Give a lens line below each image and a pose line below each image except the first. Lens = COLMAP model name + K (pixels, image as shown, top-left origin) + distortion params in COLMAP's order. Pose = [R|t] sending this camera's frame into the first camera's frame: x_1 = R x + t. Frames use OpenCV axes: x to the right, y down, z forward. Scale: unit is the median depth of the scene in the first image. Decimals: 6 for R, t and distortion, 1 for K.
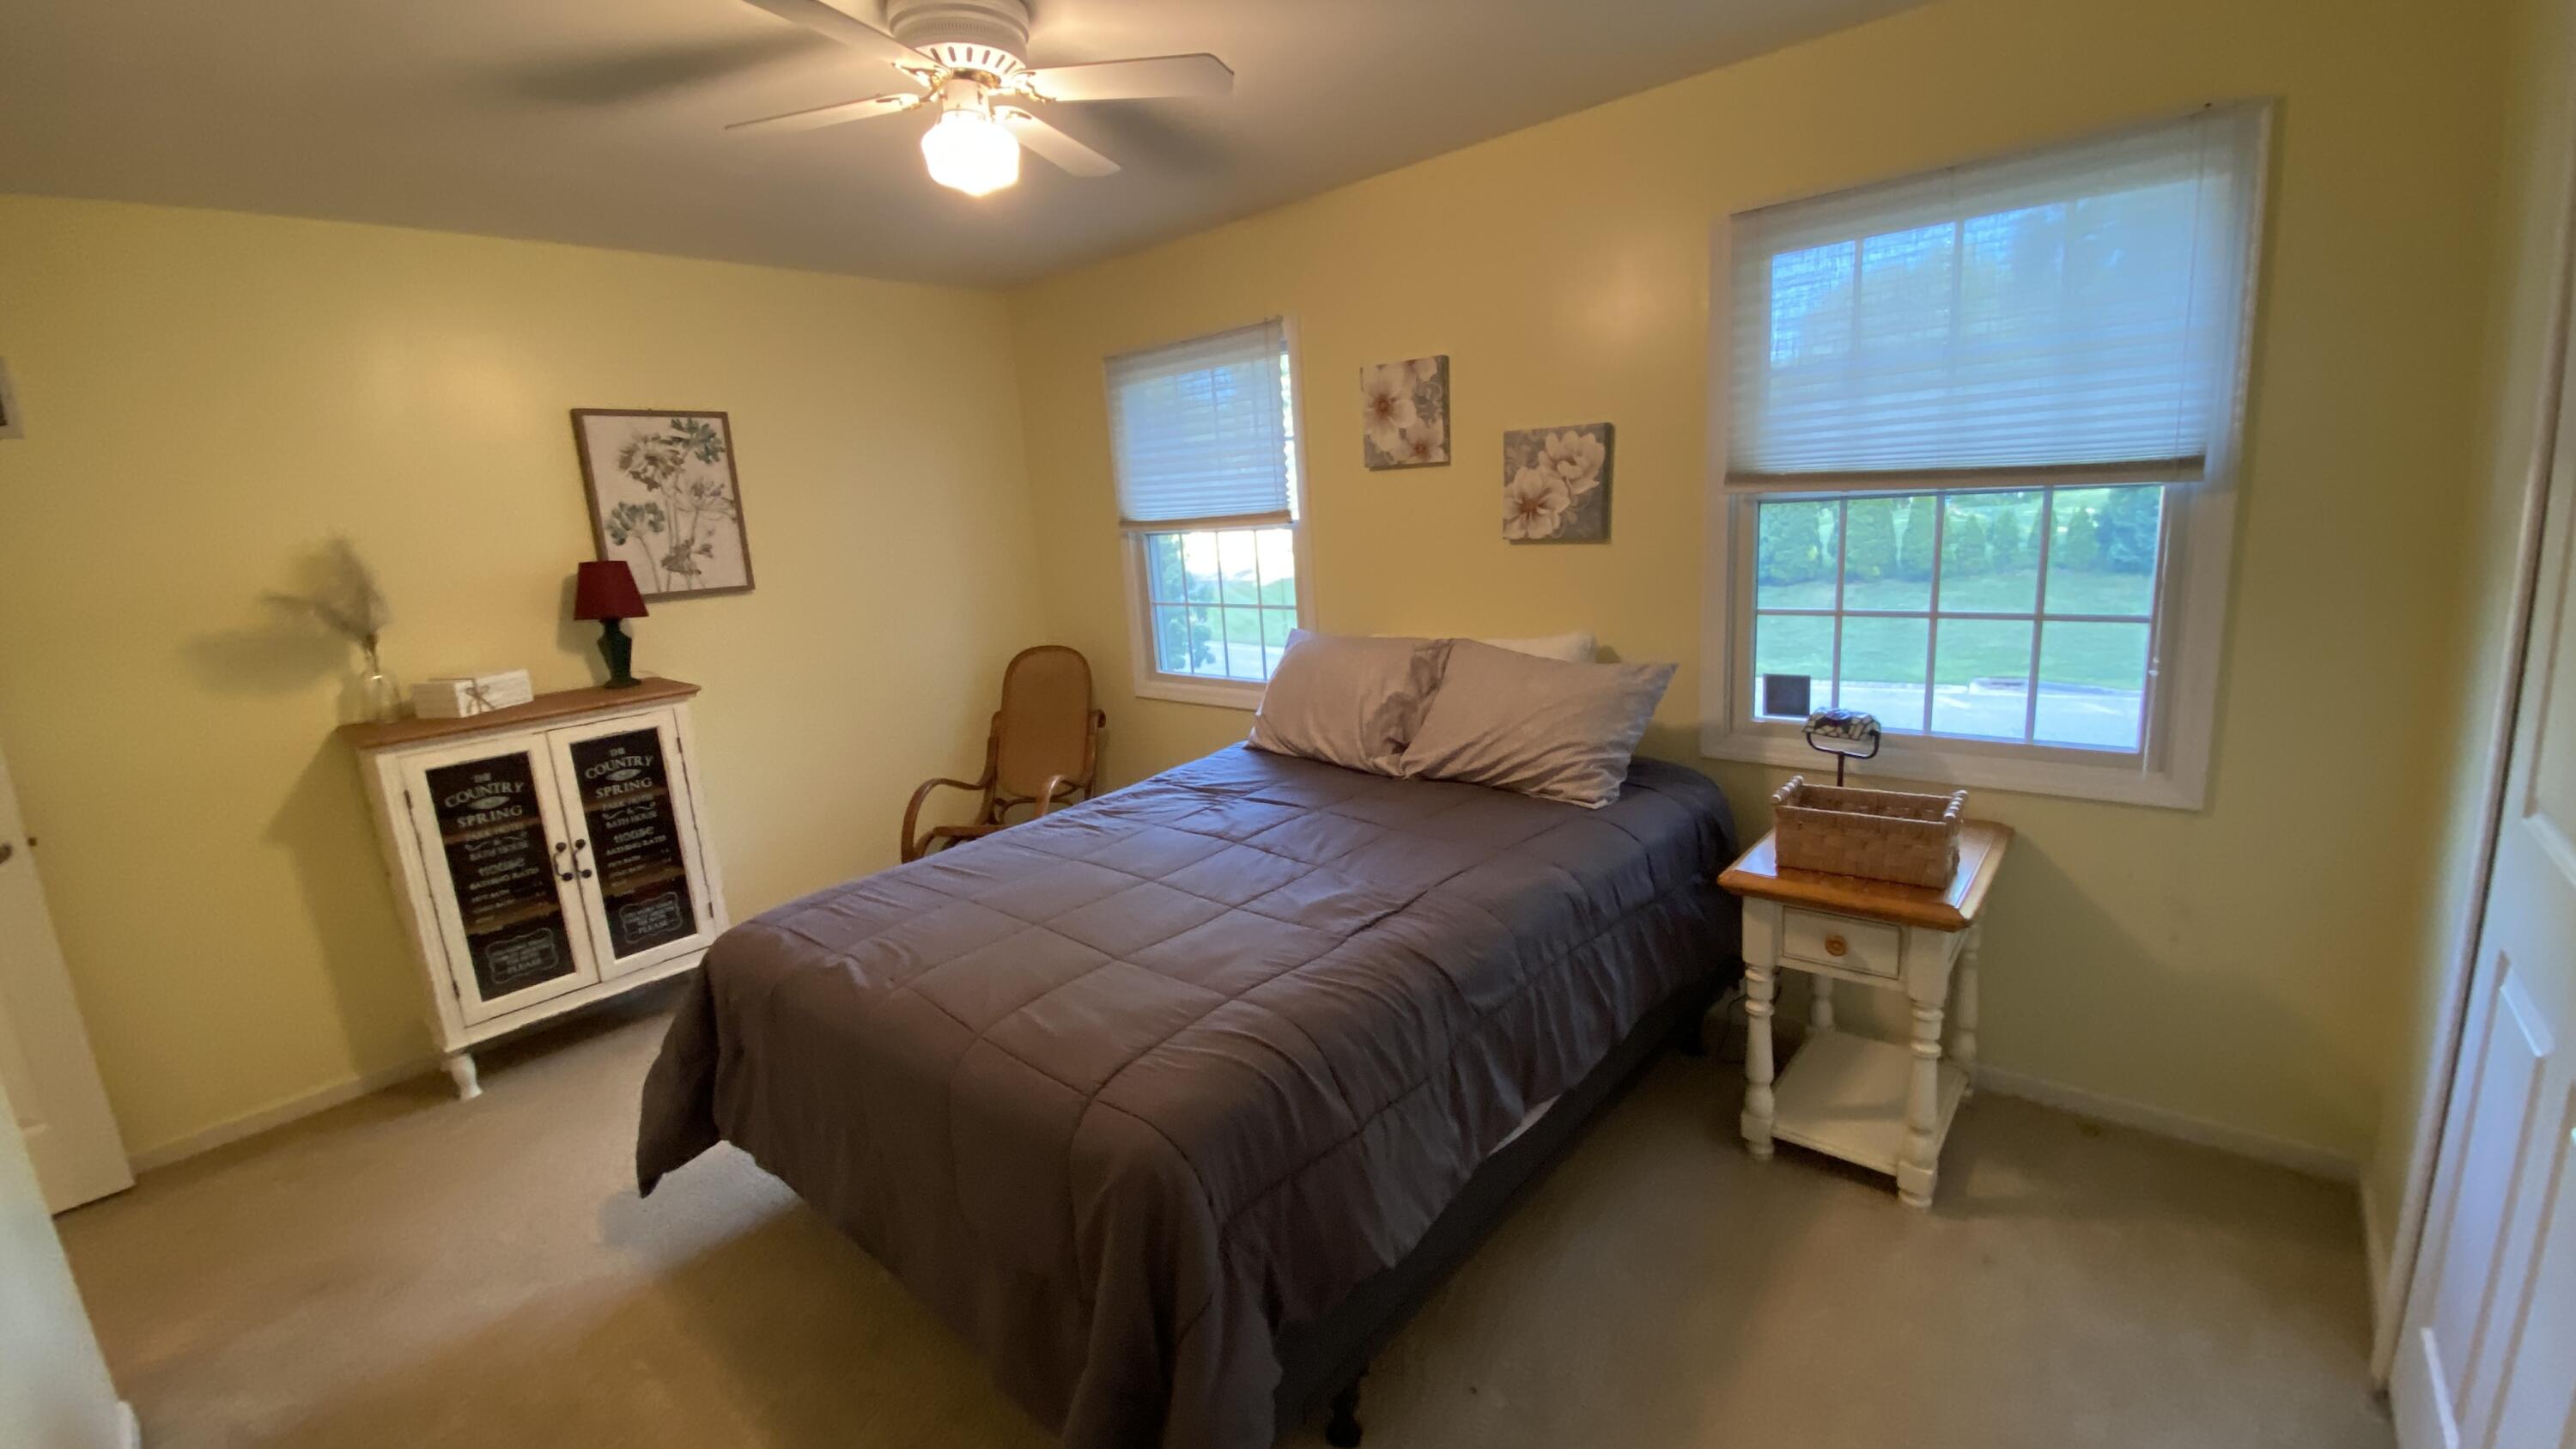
lens RADIAL K [[1040.8, 0, 1291.2], [0, 1040.8, 723.3], [0, 0, 1]] dist [0.017007, -0.018520]
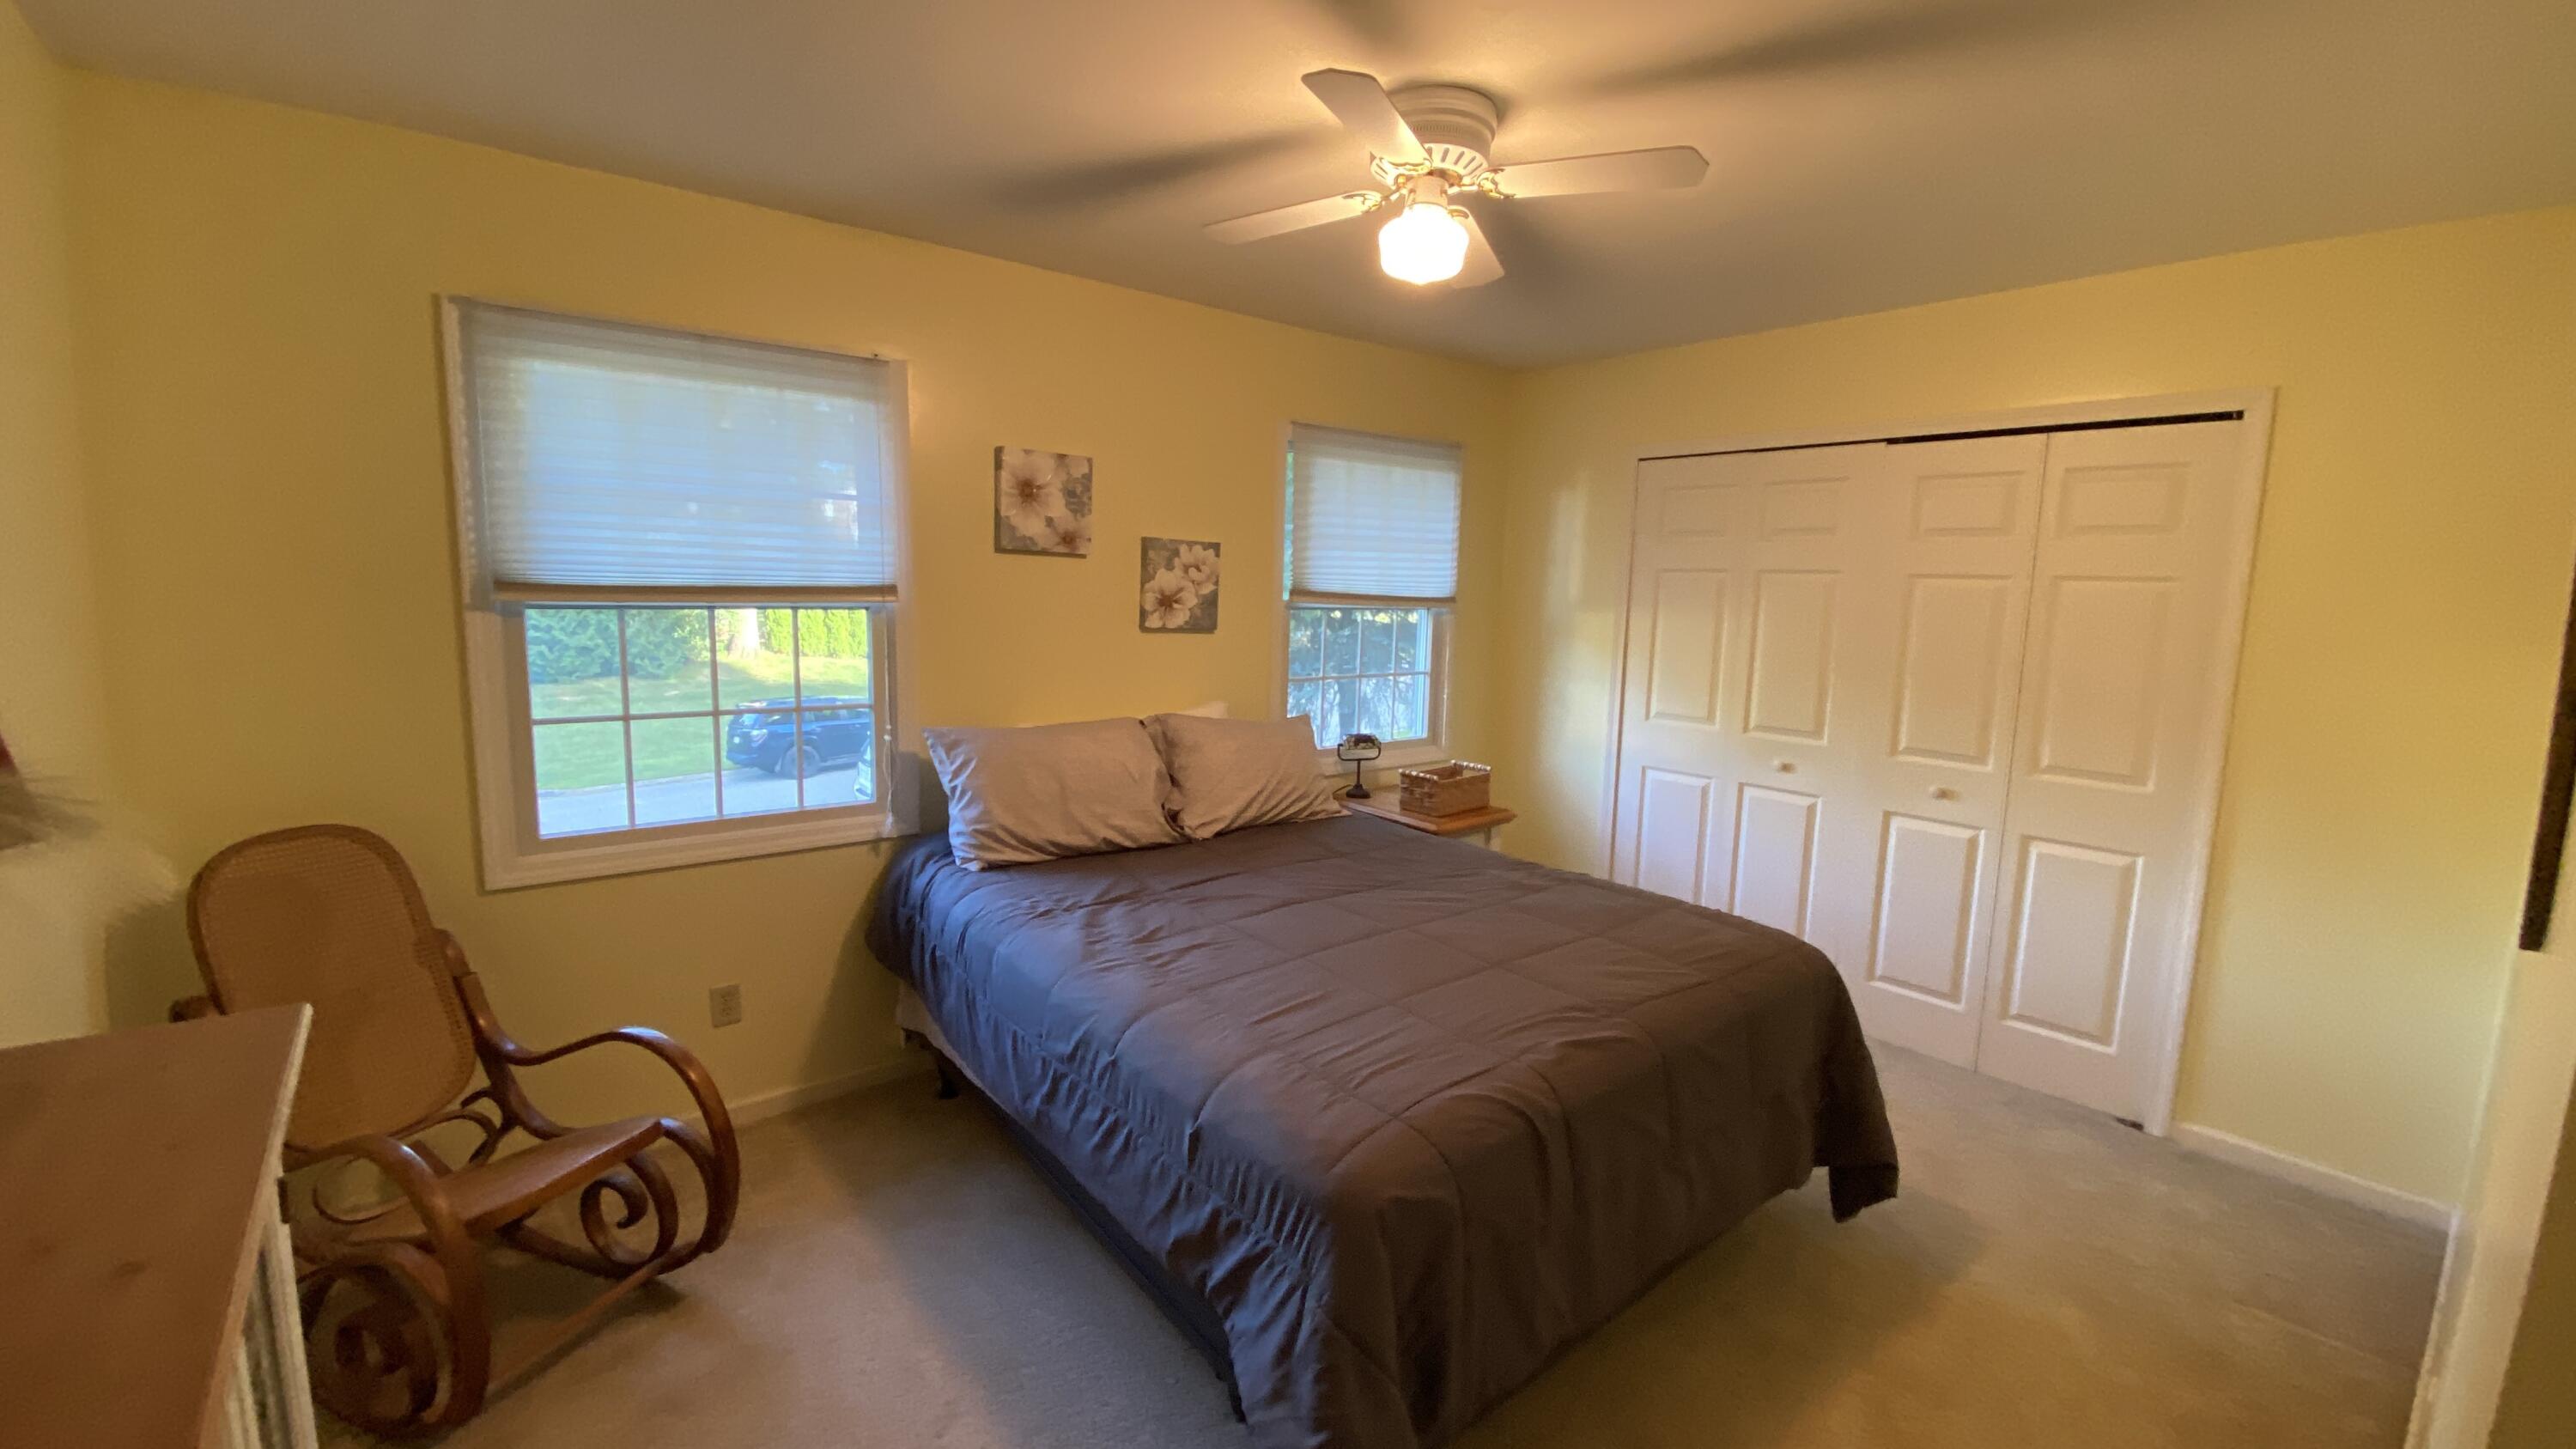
lens RADIAL K [[1040.8, 0, 1301.6], [0, 1040.8, 724.2], [0, 0, 1]] dist [0.017007, -0.018520]
pose [[0.122832, -0.064293, 0.990343, -0.942109], [0.168248, 0.984804, 0.043065, -0.095121], [-0.978062, 0.161333, 0.131782, 0.714780]]
